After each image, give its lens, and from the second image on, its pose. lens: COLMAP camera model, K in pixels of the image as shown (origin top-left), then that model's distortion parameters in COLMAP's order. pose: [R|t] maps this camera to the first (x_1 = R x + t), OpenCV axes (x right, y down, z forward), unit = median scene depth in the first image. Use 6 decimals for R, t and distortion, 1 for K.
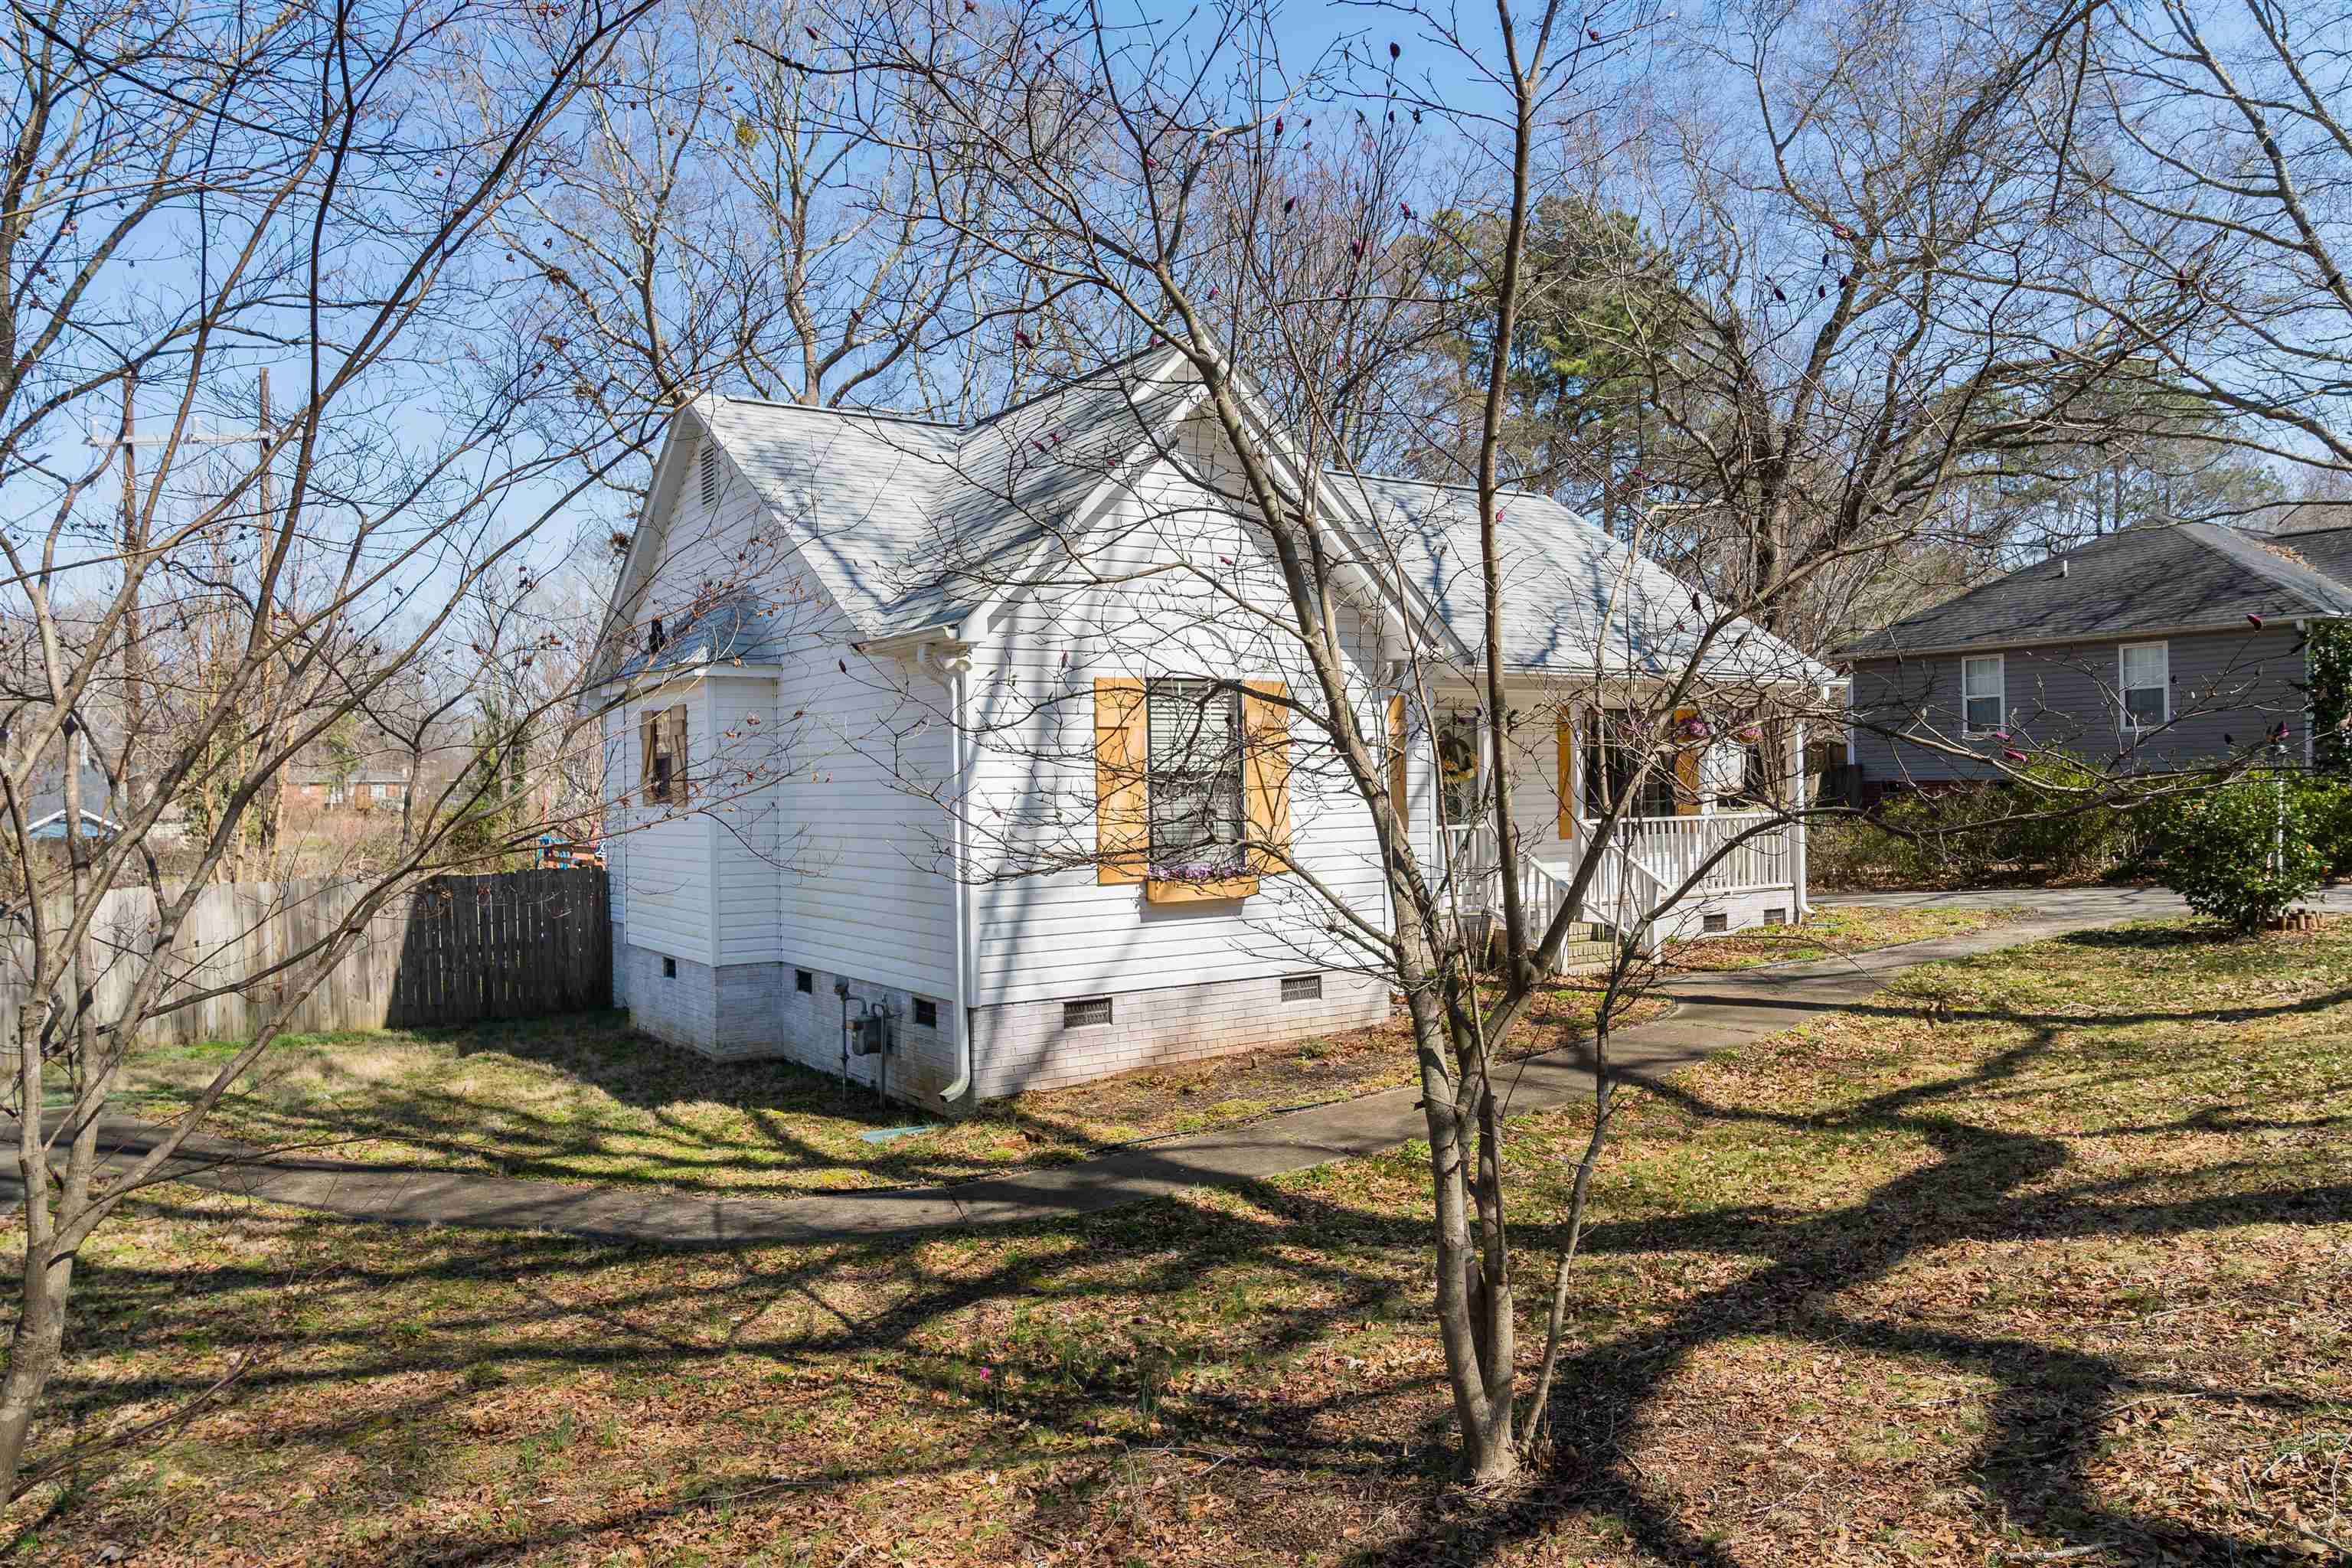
lens RADIAL K [[1598.8, 0, 1166.7], [0, 1598.8, 778.2], [0, 0, 1]] dist [-0.034315, 0.022302]
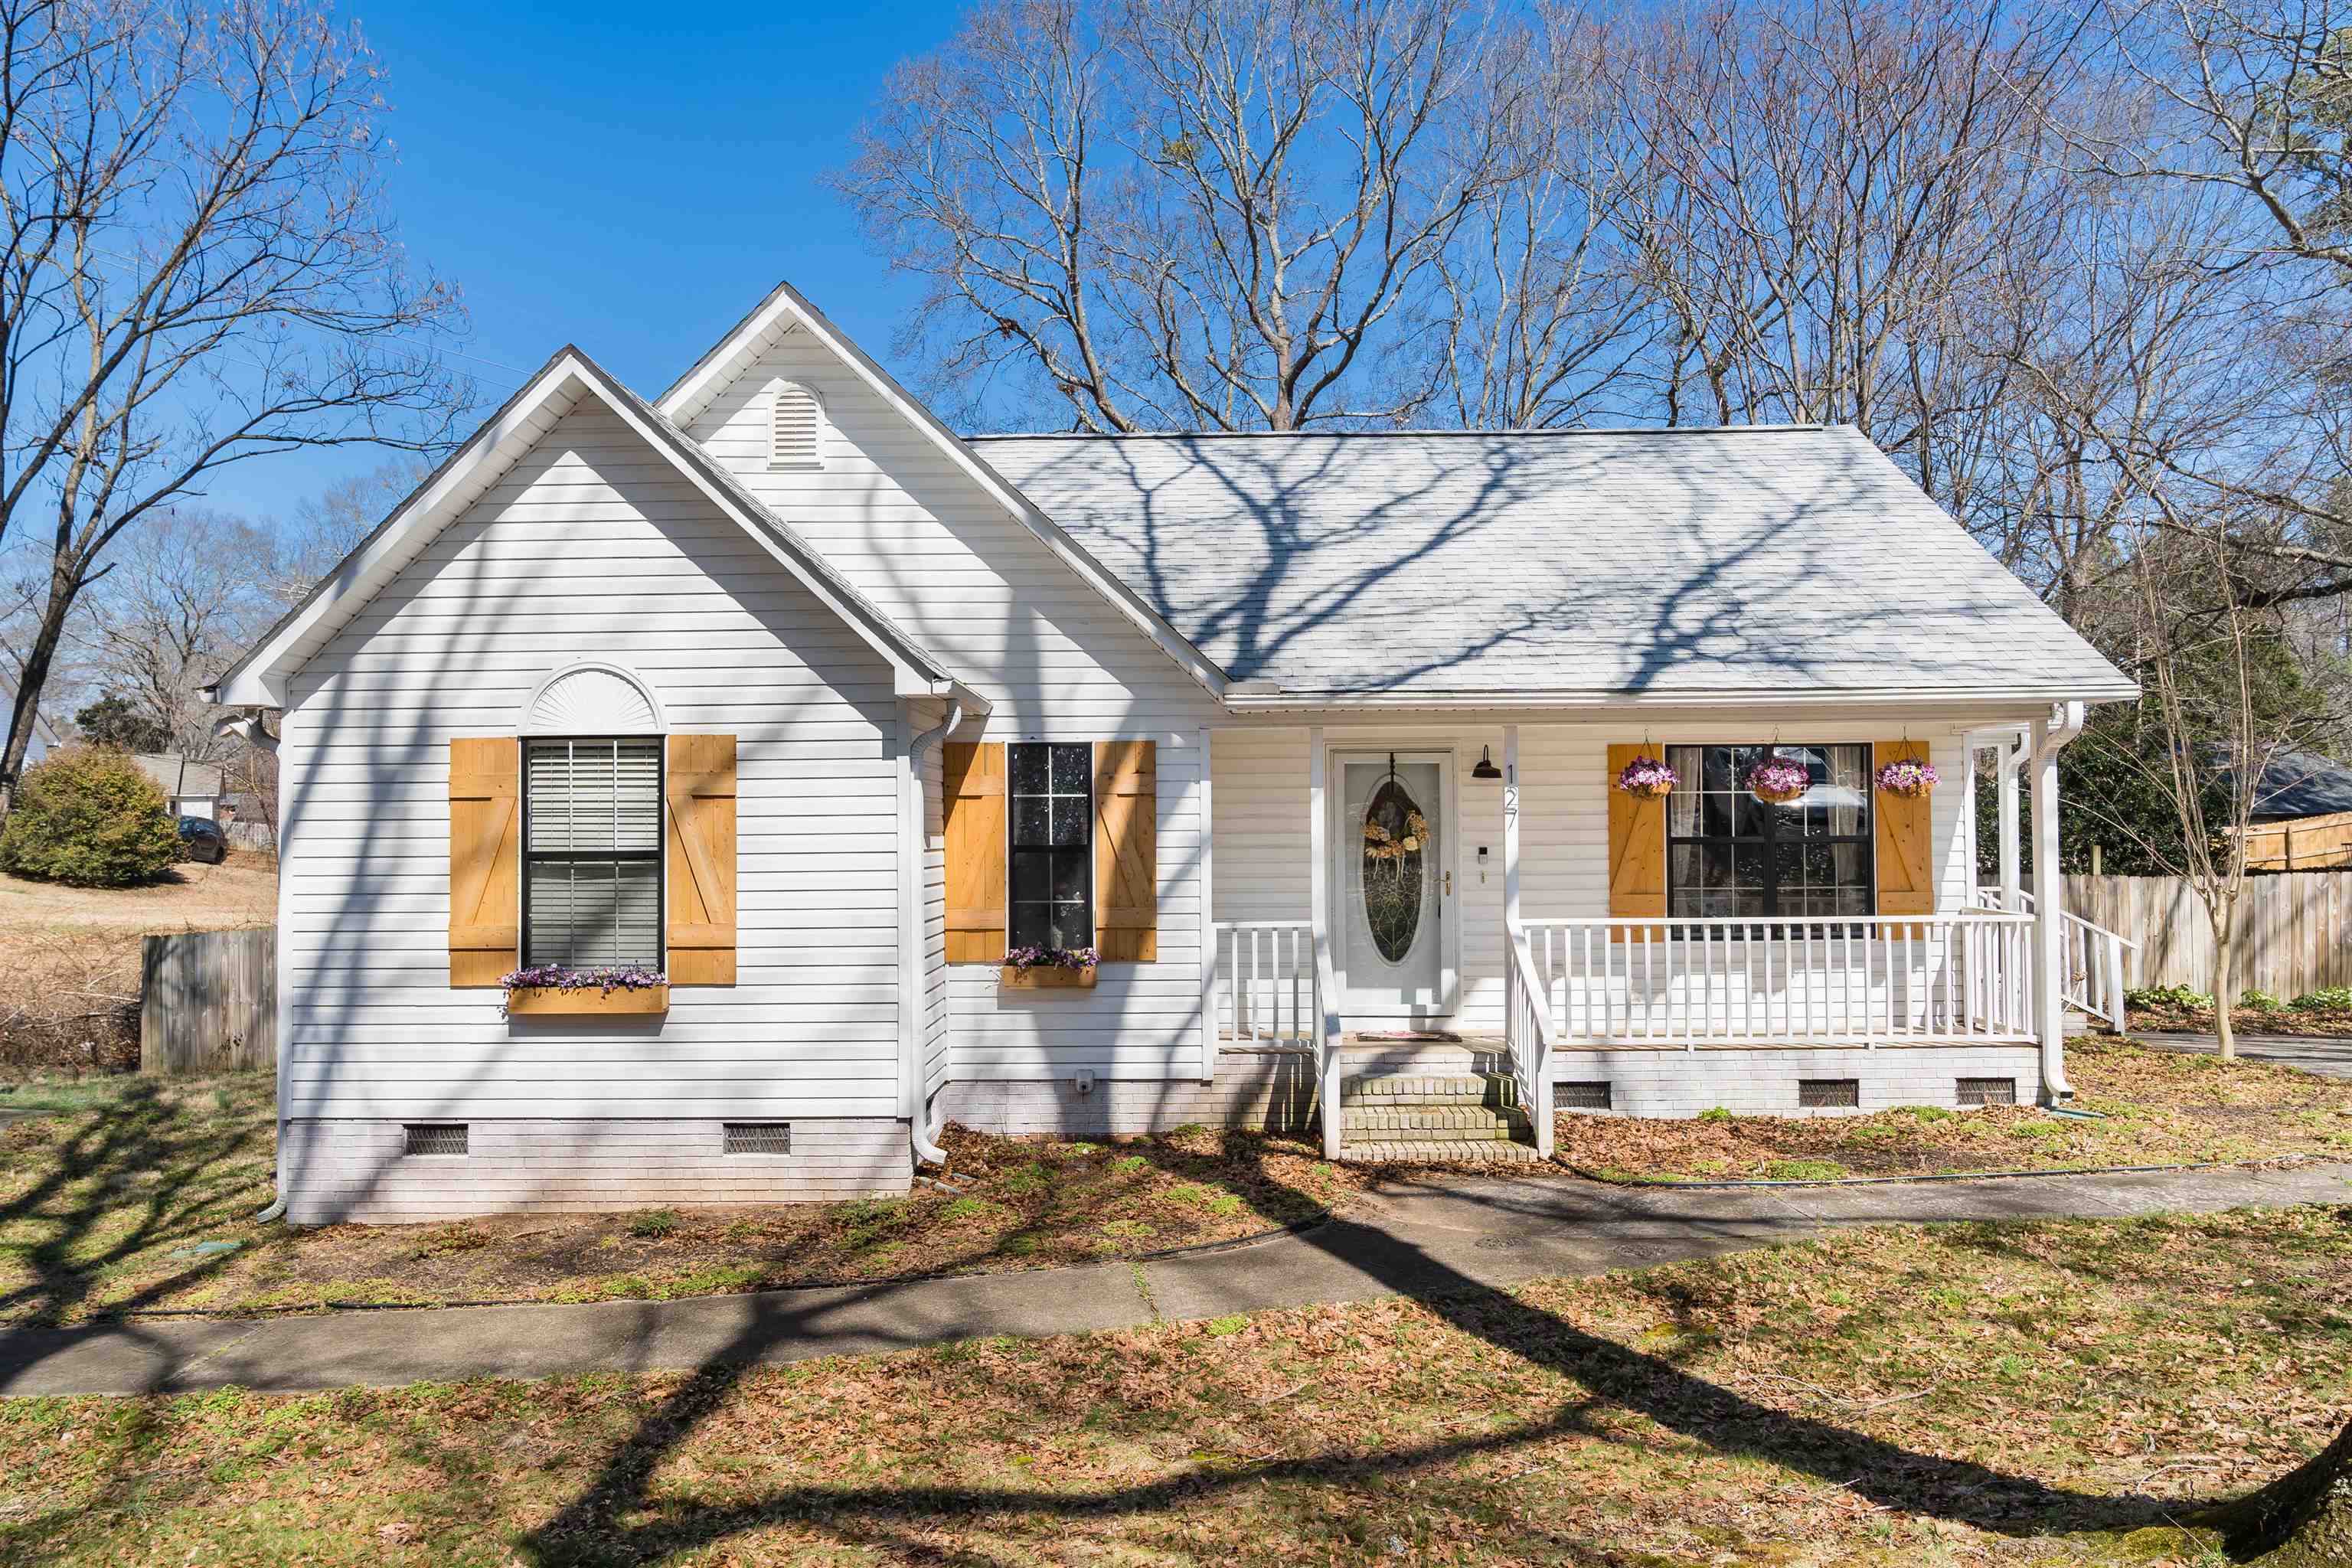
lens RADIAL K [[1616.8, 0, 1176.0], [0, 1616.8, 784.0], [0, 0, 1]] dist [-0.046014, 0.043045]
pose [[0.821370, -0.001641, -0.570393, 0.729163], [-0.003494, 0.999963, -0.007907, -0.033070], [0.570385, 0.008487, 0.821334, 0.517076]]
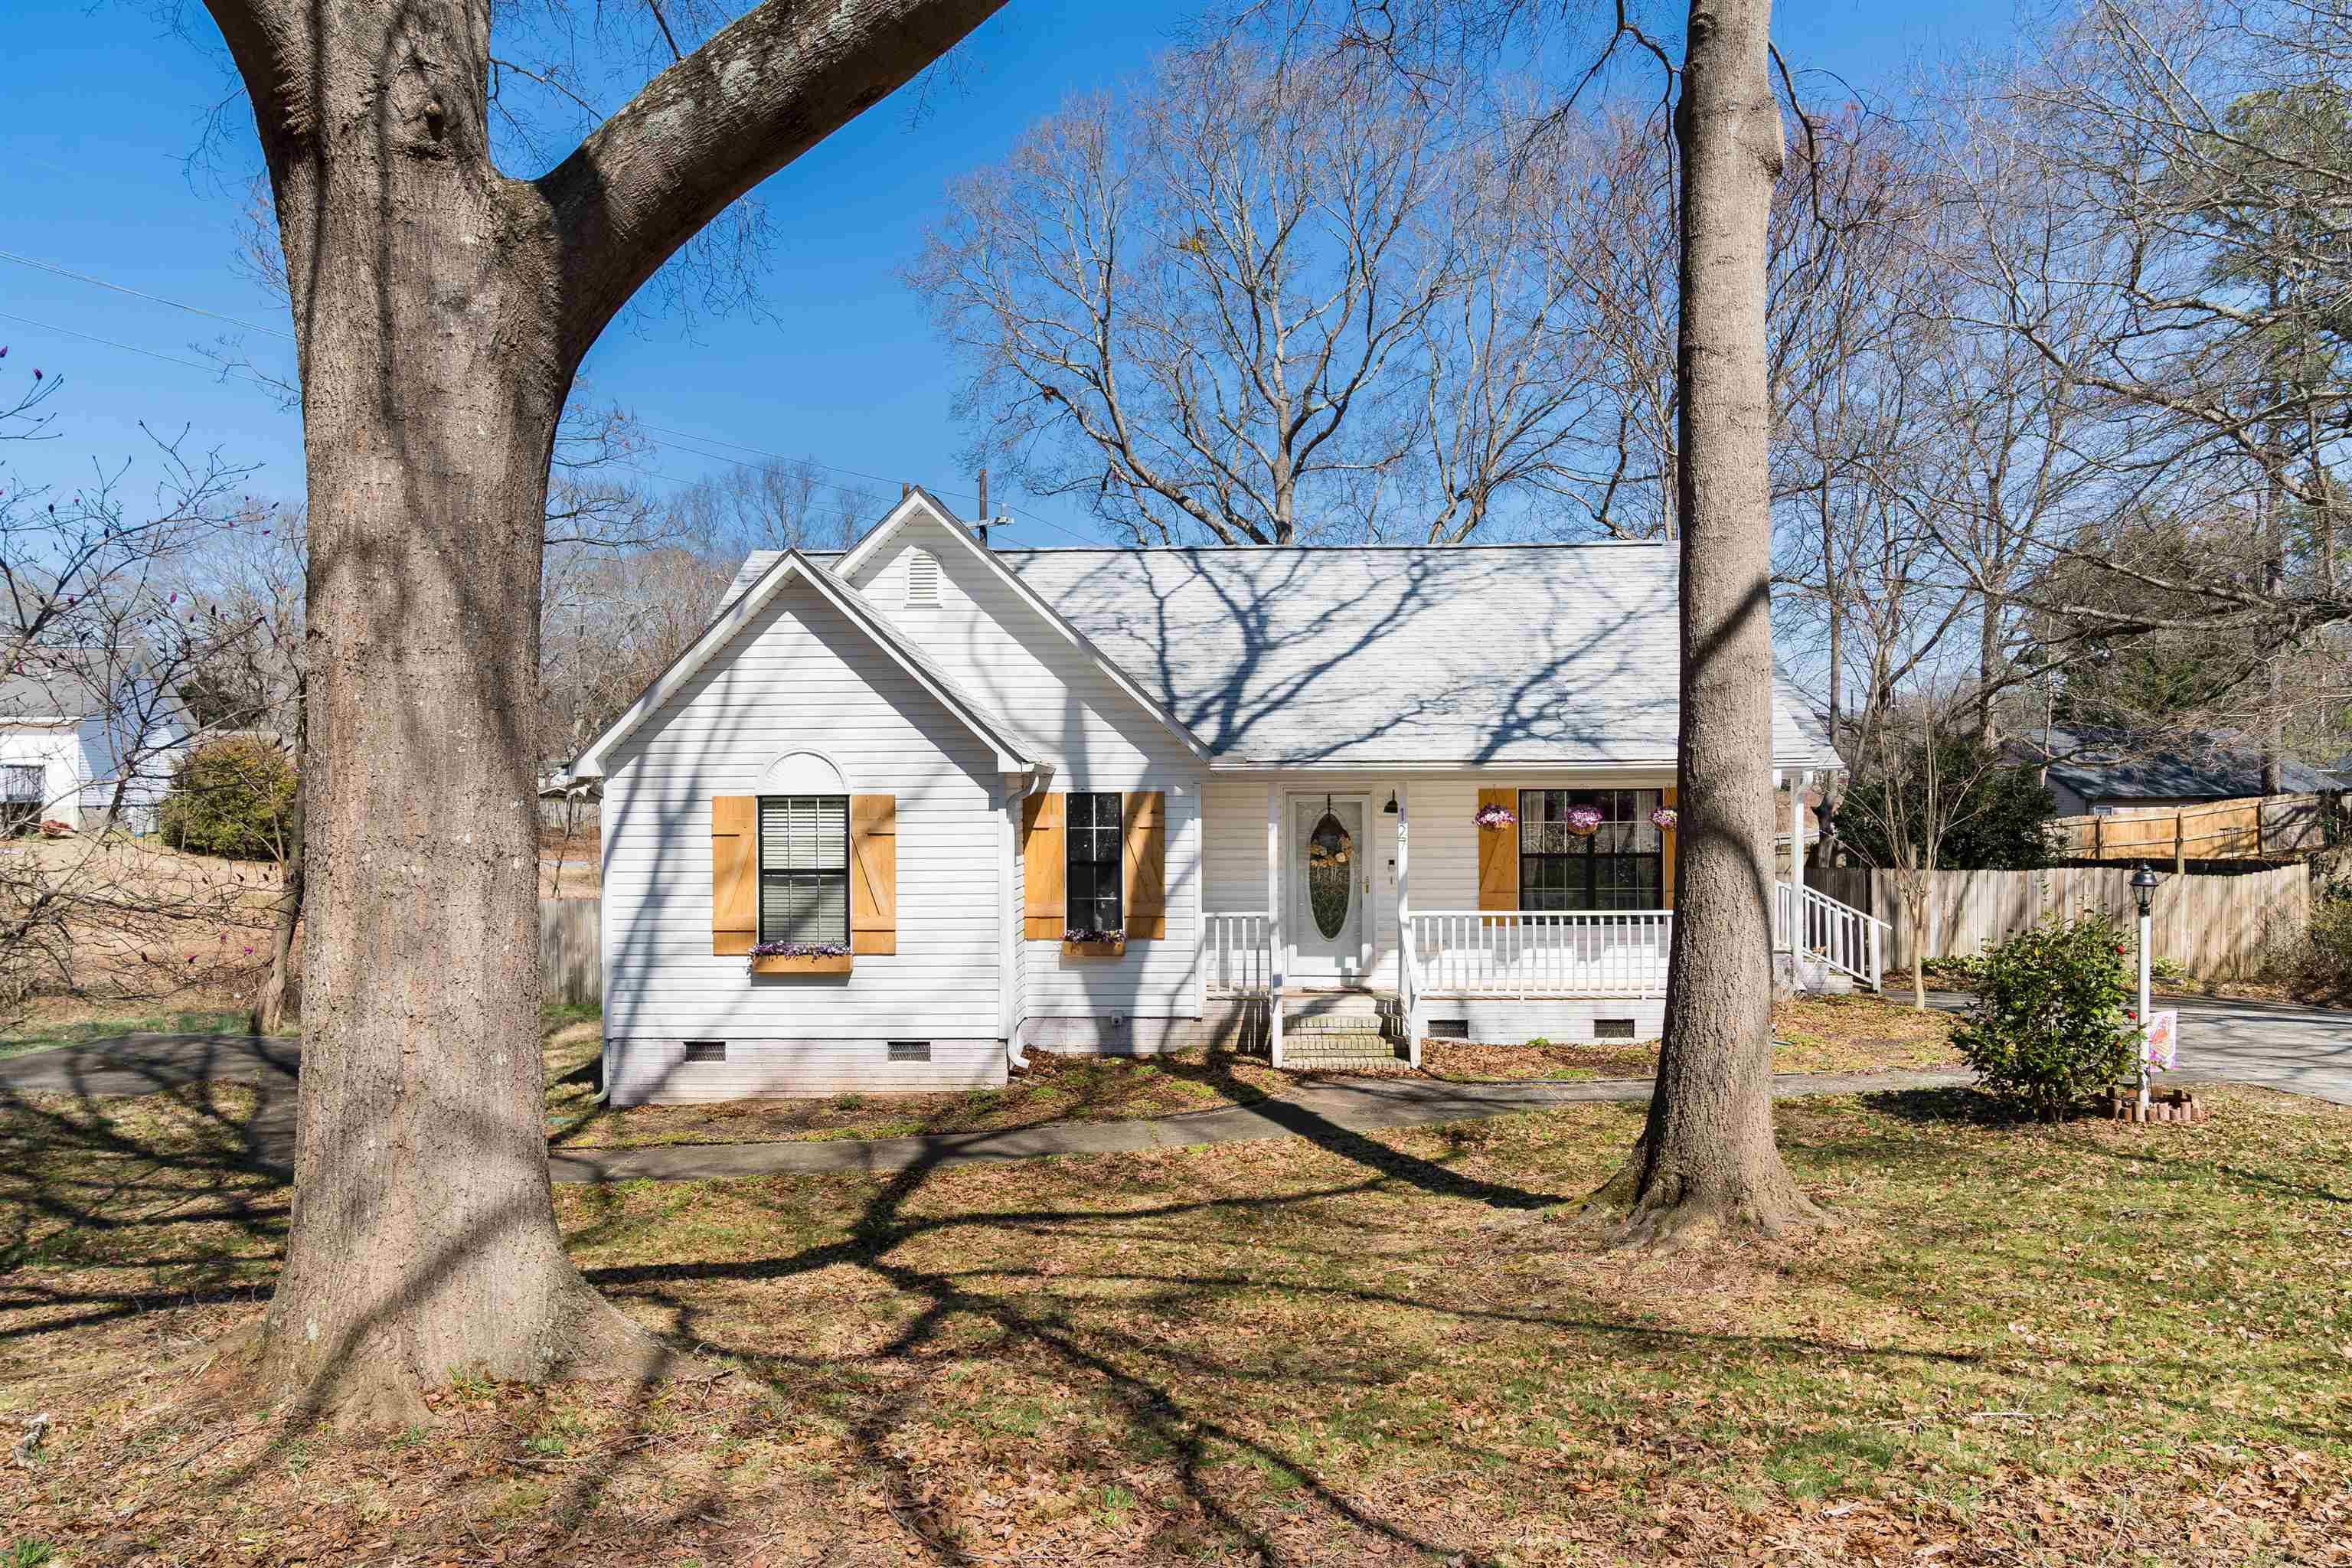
lens RADIAL K [[1598.8, 0, 1166.7], [0, 1598.8, 778.2], [0, 0, 1]] dist [-0.034315, 0.022302]
pose [[0.808705, 0.011239, -0.588108, 1.001607], [-0.005001, 0.999913, 0.012231, -0.093759], [0.588194, -0.006950, 0.808690, 0.160345]]
